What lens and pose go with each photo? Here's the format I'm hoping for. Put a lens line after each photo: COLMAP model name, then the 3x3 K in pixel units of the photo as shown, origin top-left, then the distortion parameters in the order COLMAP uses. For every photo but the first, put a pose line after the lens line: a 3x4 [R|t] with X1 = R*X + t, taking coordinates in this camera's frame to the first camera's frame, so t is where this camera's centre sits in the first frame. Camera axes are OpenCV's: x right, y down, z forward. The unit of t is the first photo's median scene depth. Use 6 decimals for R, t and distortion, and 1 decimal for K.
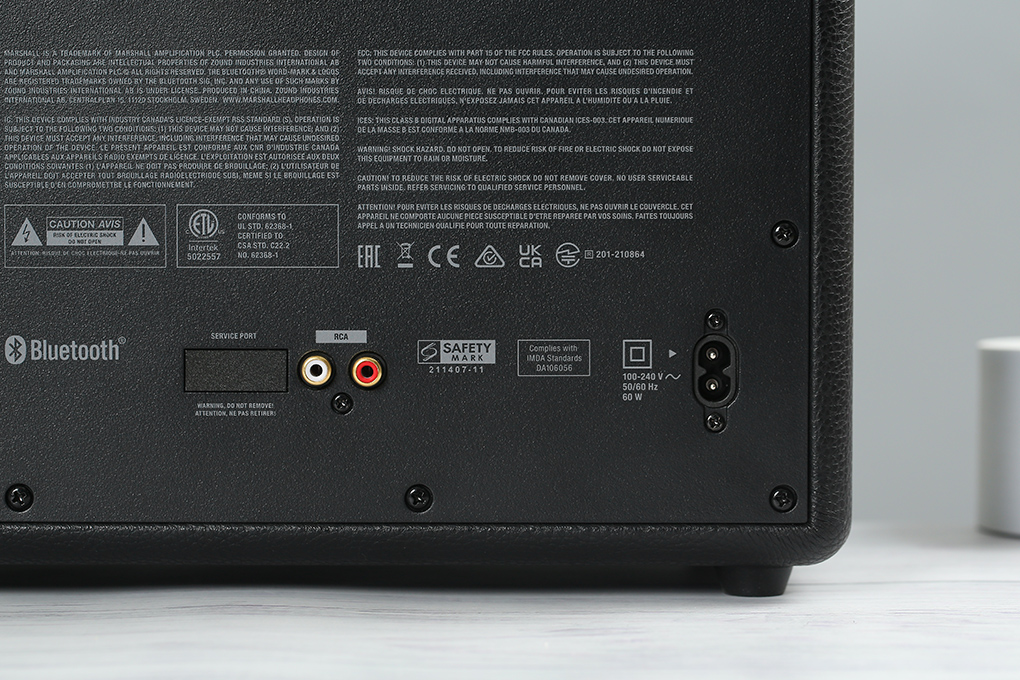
lens RADIAL K [[2928.9, 0, 510.0], [0, 2928.9, 340.0], [0, 0, 1]] dist [0.165608, -0.748540]
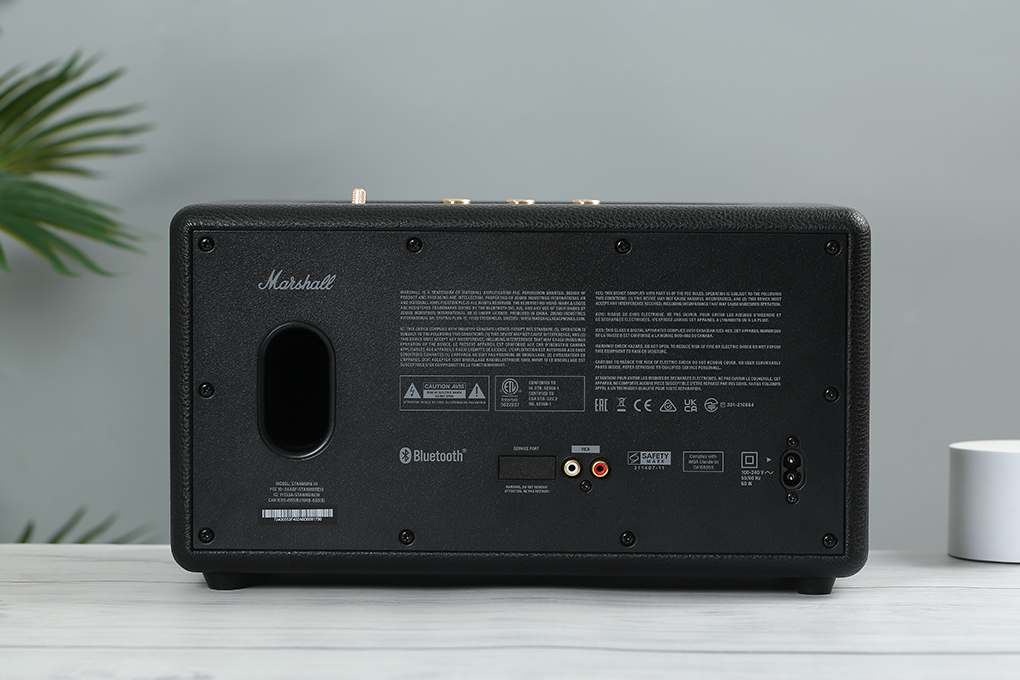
lens RADIAL K [[2928.9, 0, 510.0], [0, 2928.9, 340.0], [0, 0, 1]] dist [0.165608, -0.748540]
pose [[0.999987, 0.004781, -0.001749, -0.101541], [-0.004783, 0.999988, -0.001227, -0.066278], [0.001743, 0.001235, 0.999998, -0.810363]]
